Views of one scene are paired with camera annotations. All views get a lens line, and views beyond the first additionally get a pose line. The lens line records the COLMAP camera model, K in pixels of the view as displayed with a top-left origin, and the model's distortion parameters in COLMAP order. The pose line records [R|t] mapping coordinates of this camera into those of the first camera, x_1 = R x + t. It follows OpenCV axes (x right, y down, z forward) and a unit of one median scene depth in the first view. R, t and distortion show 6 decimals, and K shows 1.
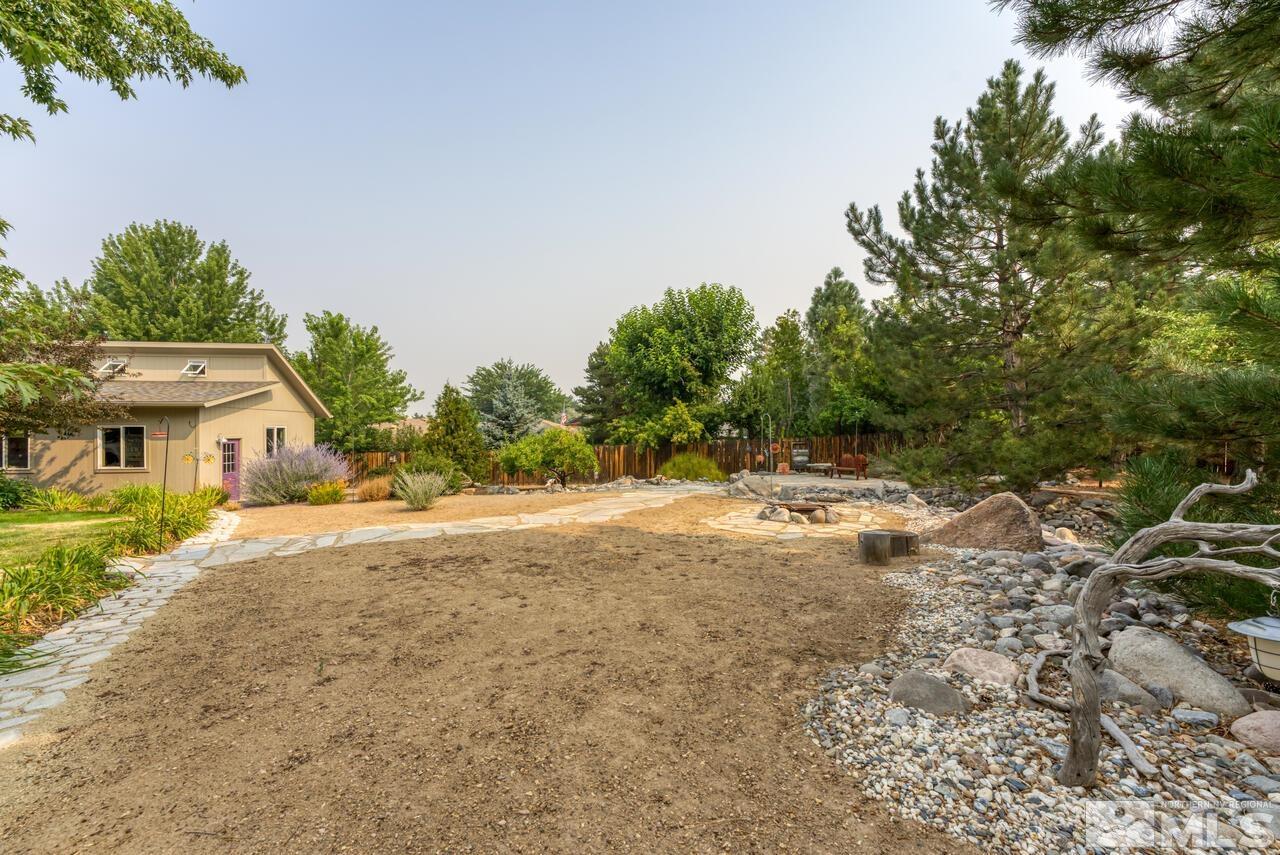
lens RADIAL K [[514.4, 0, 640.8], [0, 514.4, 430.3], [0, 0, 1]] dist [-0.000626, -0.000021]
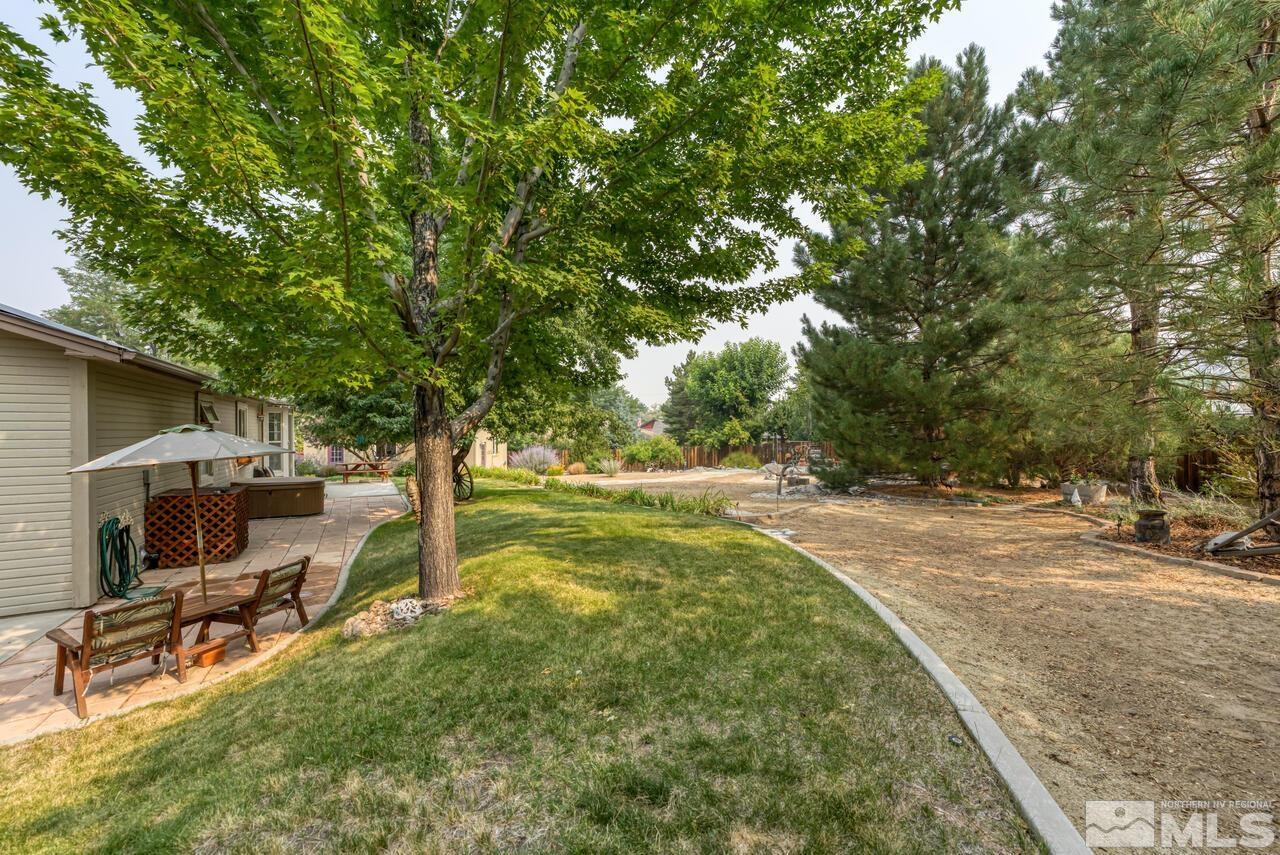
lens RADIAL K [[514.4, 0, 638.1], [0, 514.4, 429.1], [0, 0, 1]] dist [-0.000626, -0.000021]
pose [[0.992473, -0.000757, -0.122458, -0.021543], [0.000549, 0.999998, -0.001730, -0.020587], [0.122459, 0.001650, 0.992472, -0.560426]]
